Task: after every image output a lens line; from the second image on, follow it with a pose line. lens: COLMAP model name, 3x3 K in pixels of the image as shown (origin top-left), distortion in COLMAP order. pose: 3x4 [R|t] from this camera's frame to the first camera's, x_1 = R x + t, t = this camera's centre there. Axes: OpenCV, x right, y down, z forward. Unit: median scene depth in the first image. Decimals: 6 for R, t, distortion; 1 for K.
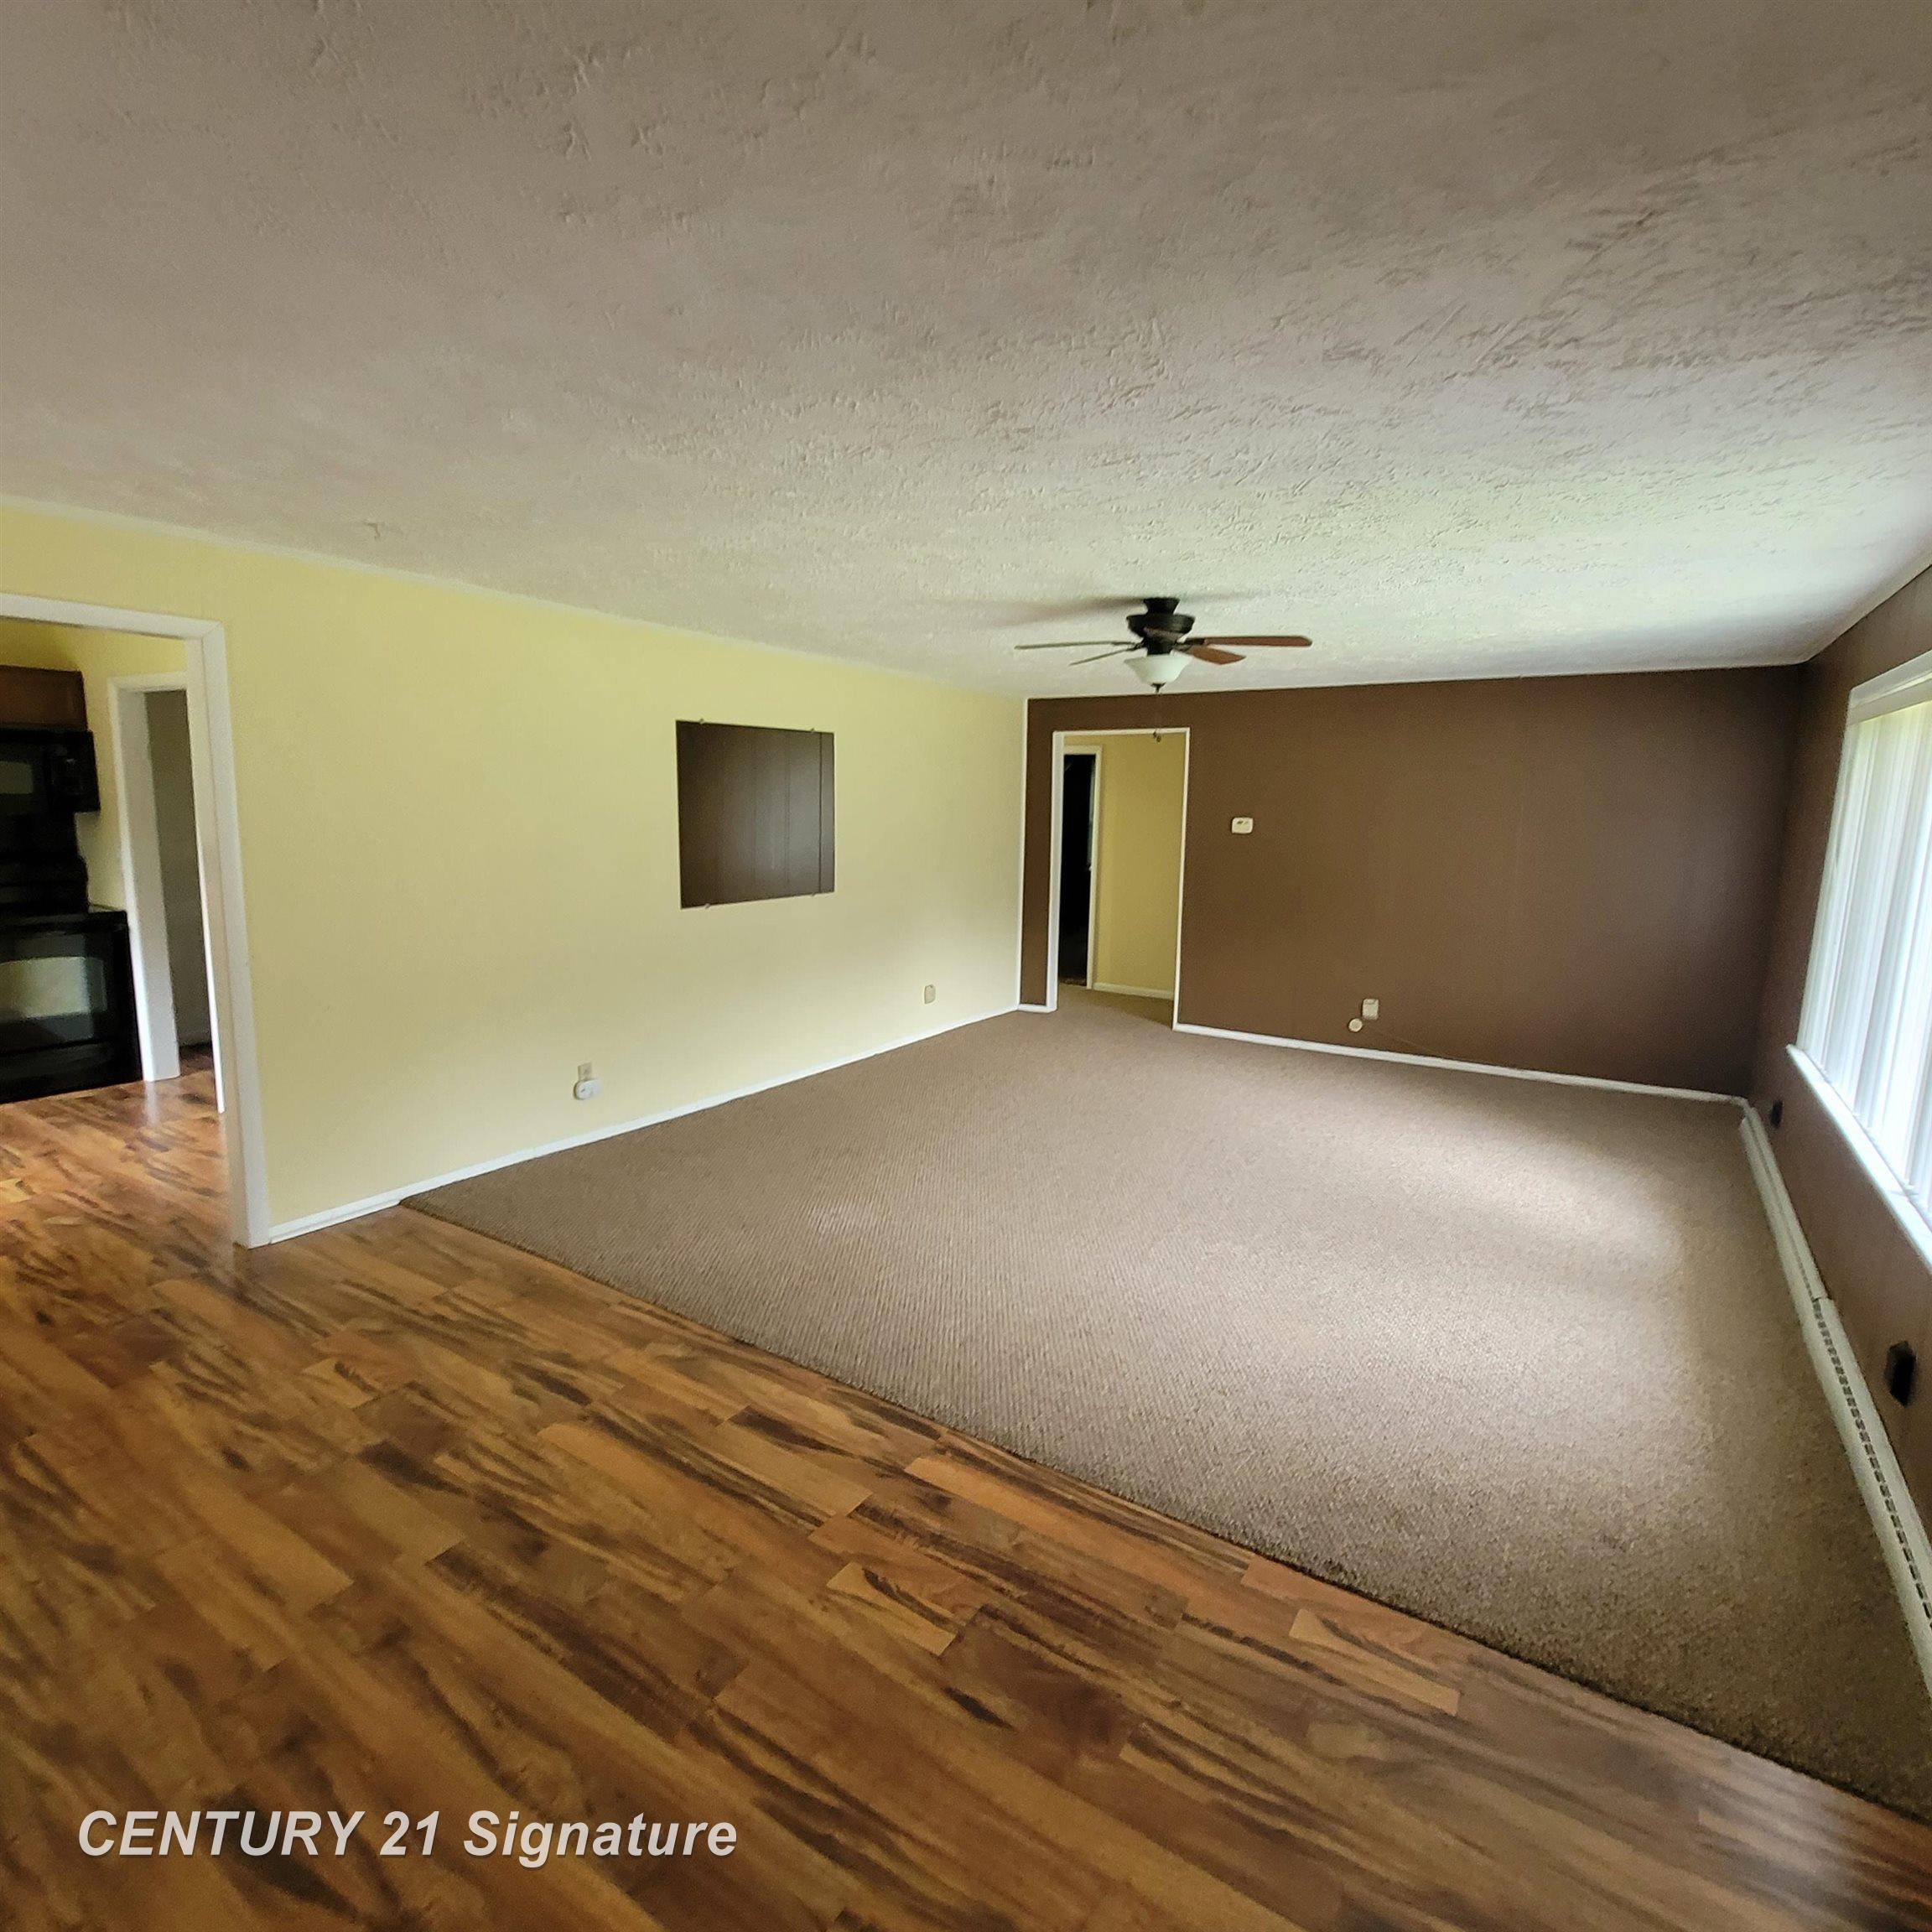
lens RADIAL K [[1034.7, 0, 966.5], [0, 1034.7, 961.6], [0, 0, 1]] dist [-0.003236, -0.000340]
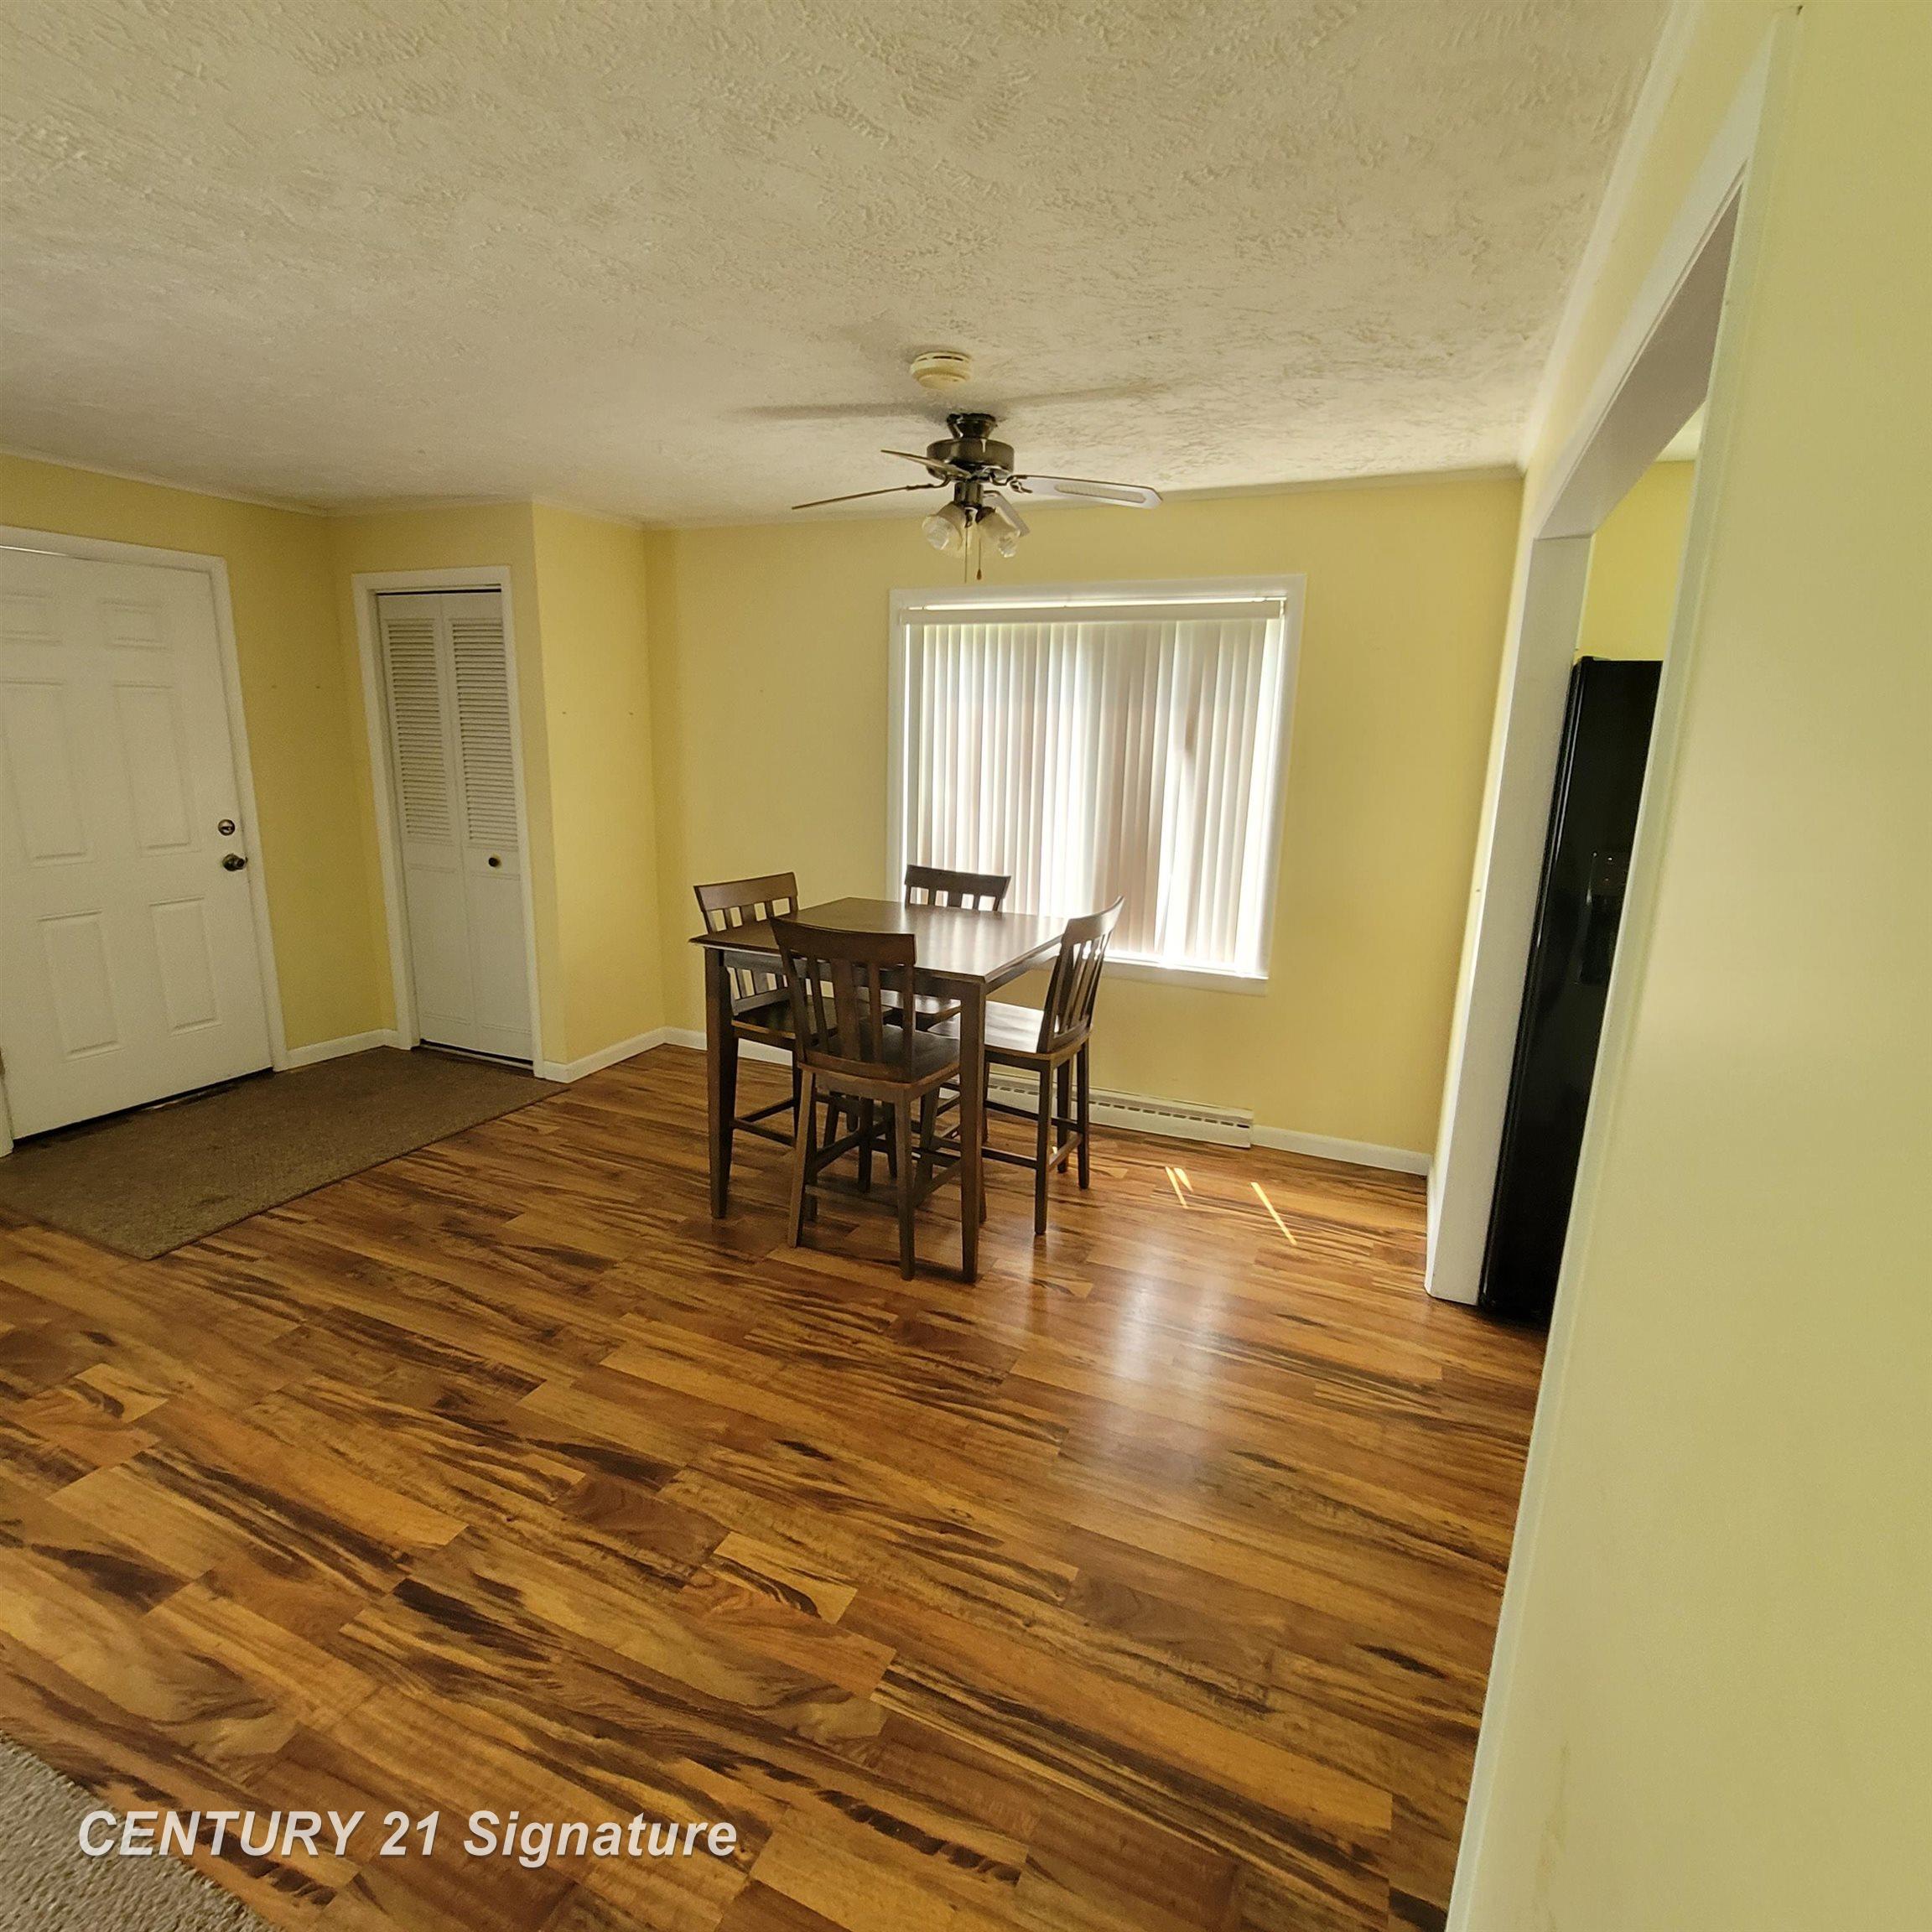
lens RADIAL K [[1034.7, 0, 967.4], [0, 1034.7, 964.0], [0, 0, 1]] dist [-0.003236, -0.000340]
pose [[-0.985869, -0.013888, -0.166940, -0.686635], [-0.076266, 0.924499, 0.373477, -0.276937], [0.149149, 0.380931, -0.912495, 1.694122]]
